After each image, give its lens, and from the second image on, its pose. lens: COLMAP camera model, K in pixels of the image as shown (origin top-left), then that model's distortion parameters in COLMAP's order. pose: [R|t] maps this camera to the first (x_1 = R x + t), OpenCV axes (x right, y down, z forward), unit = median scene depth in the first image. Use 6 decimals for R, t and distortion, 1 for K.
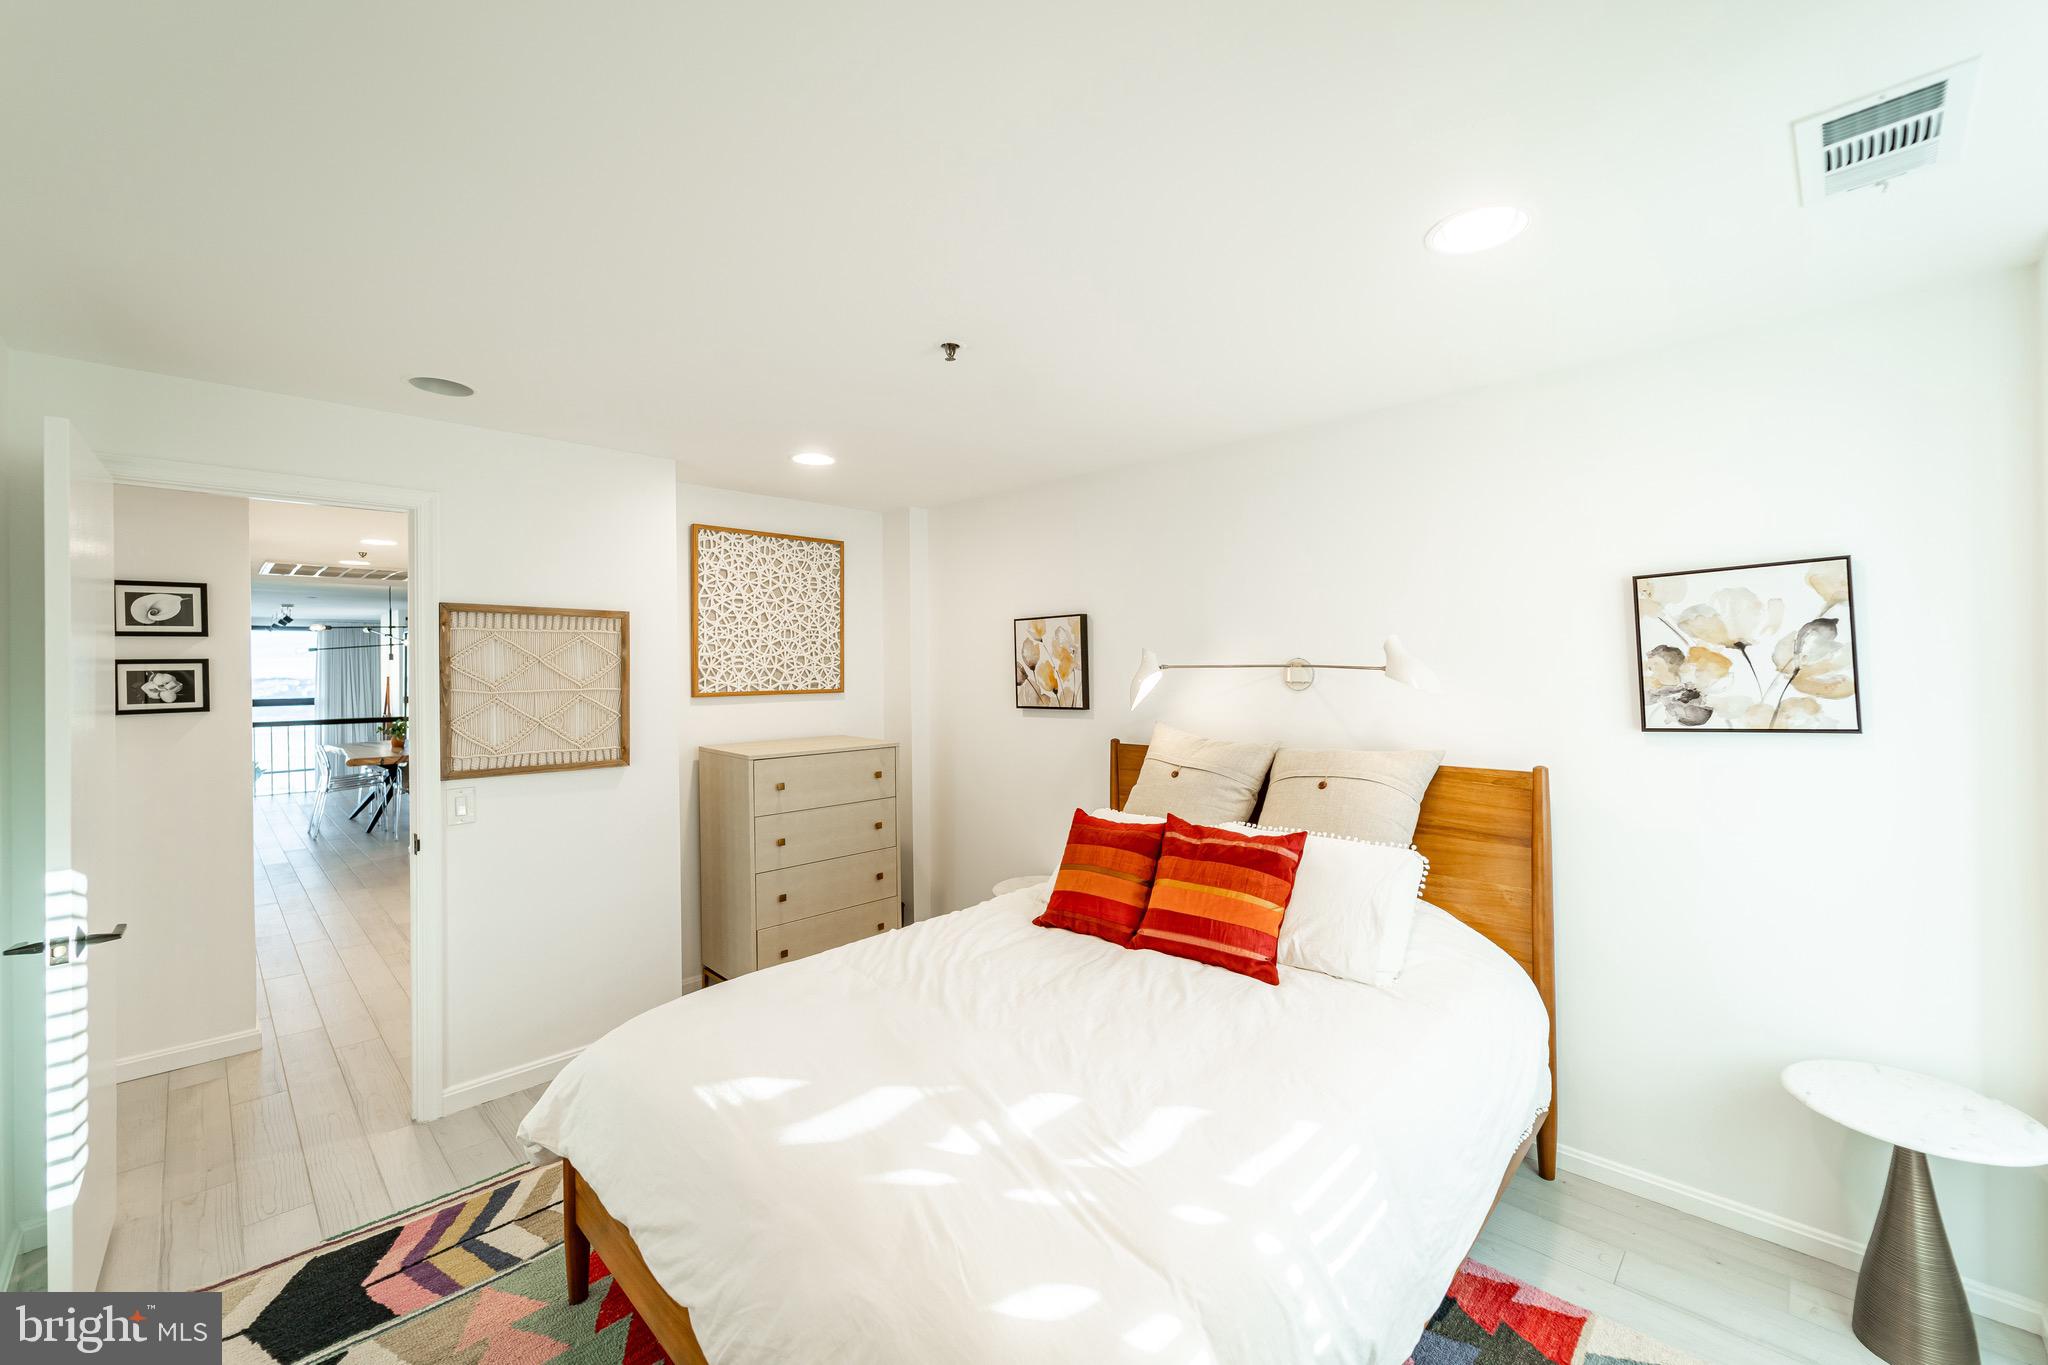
lens RADIAL K [[825.5, 0, 1022.7], [0, 825.5, 670.1], [0, 0, 1]] dist [0.000649, -0.000158]
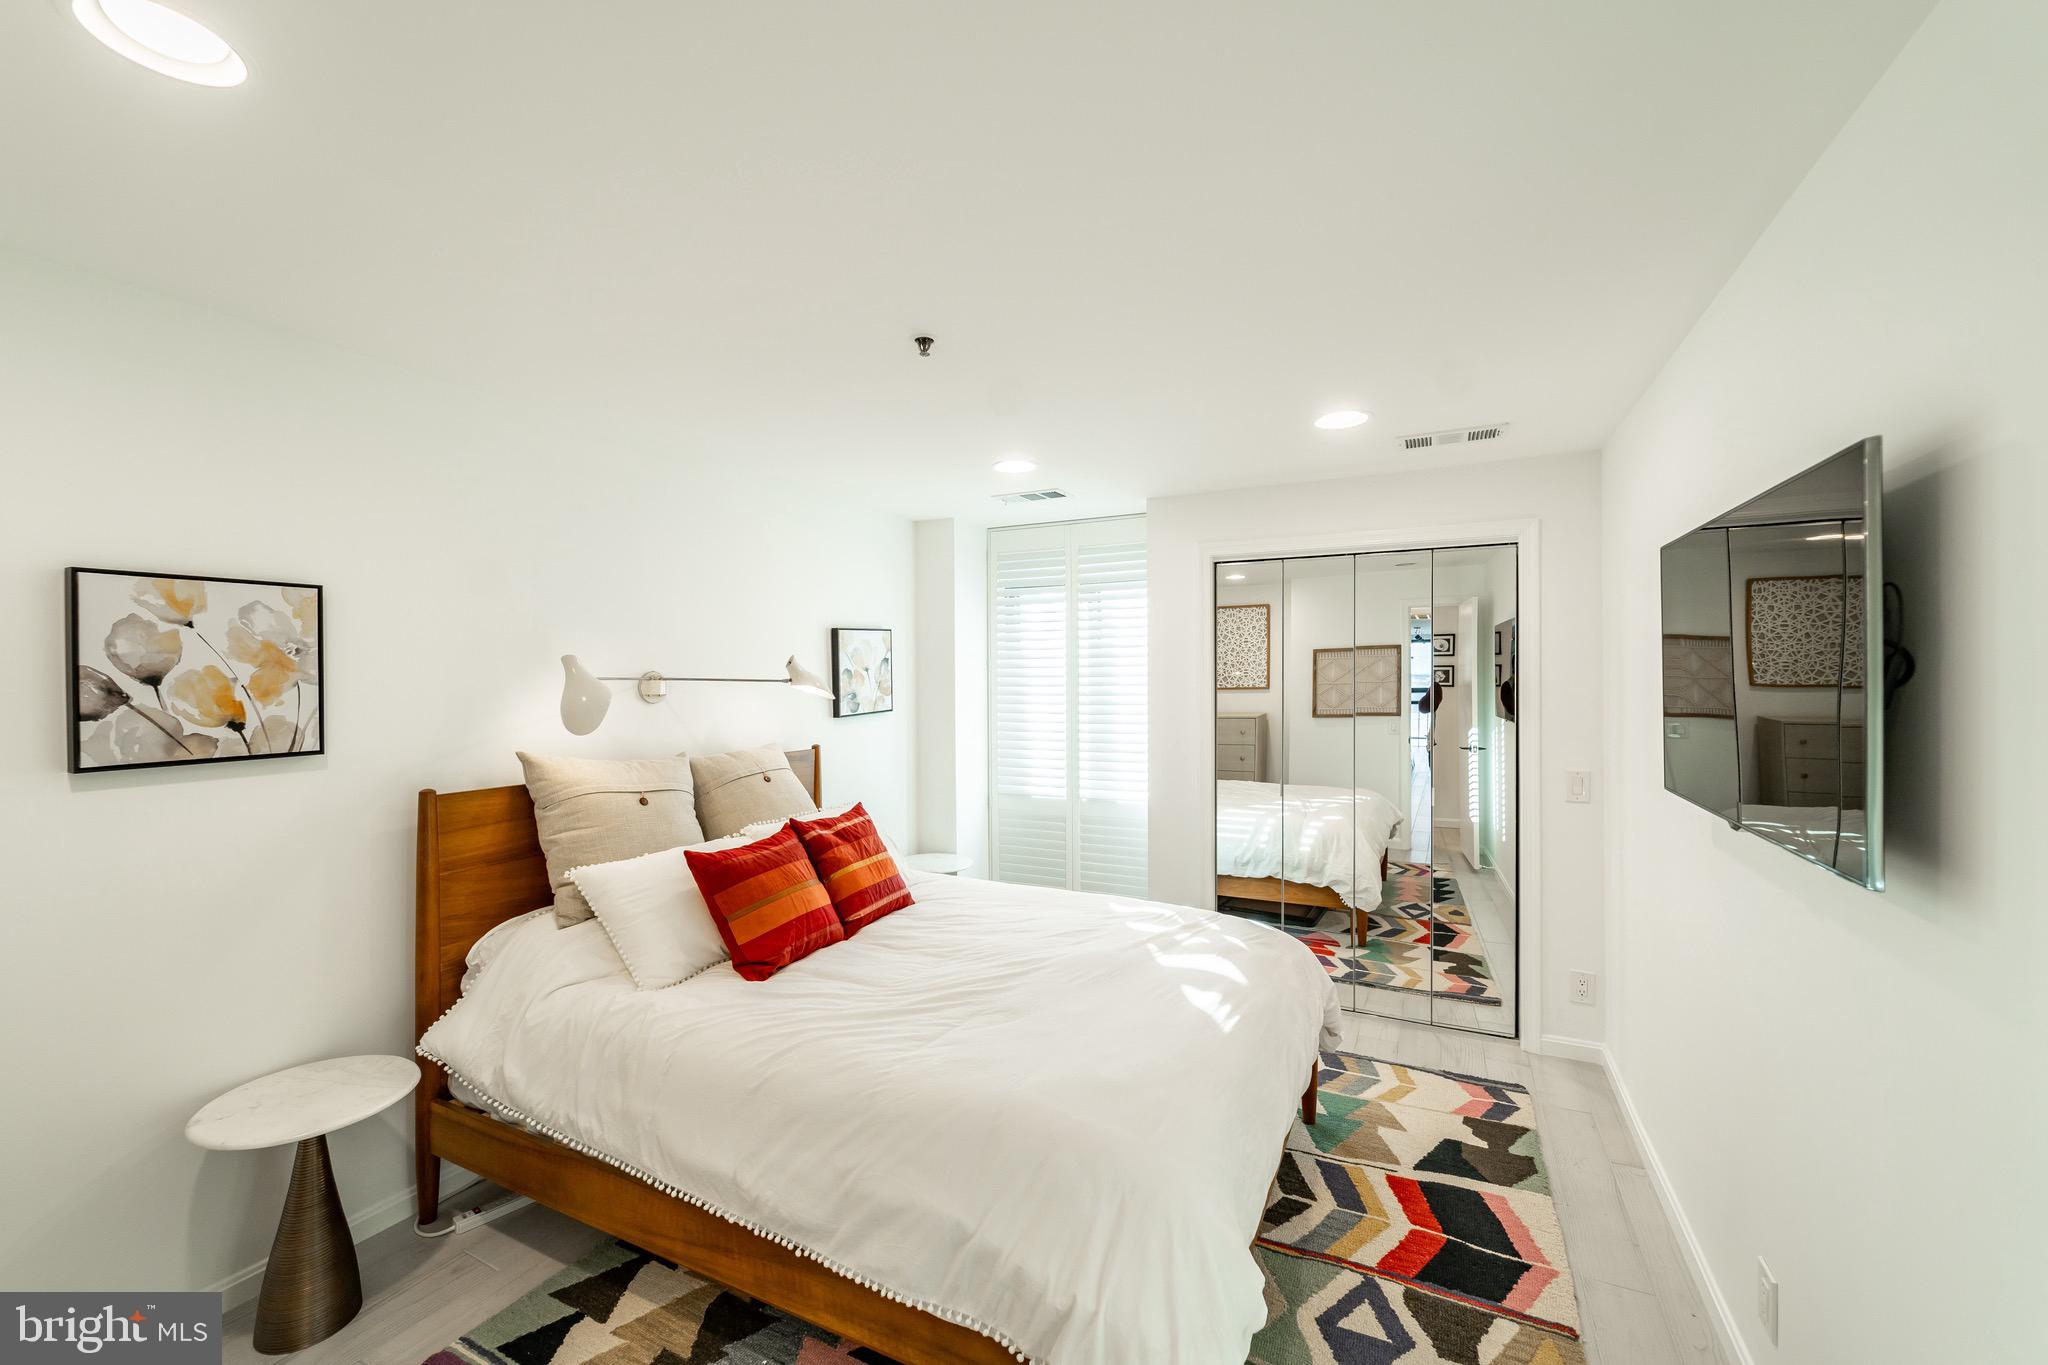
lens RADIAL K [[825.5, 0, 1022.7], [0, 825.5, 670.1], [0, 0, 1]] dist [0.000649, -0.000158]
pose [[-0.311277, 0.023609, 0.950026, -0.620805], [0.014802, 0.999691, -0.019994, 0.008745], [-0.950204, 0.007838, -0.311530, 0.713188]]
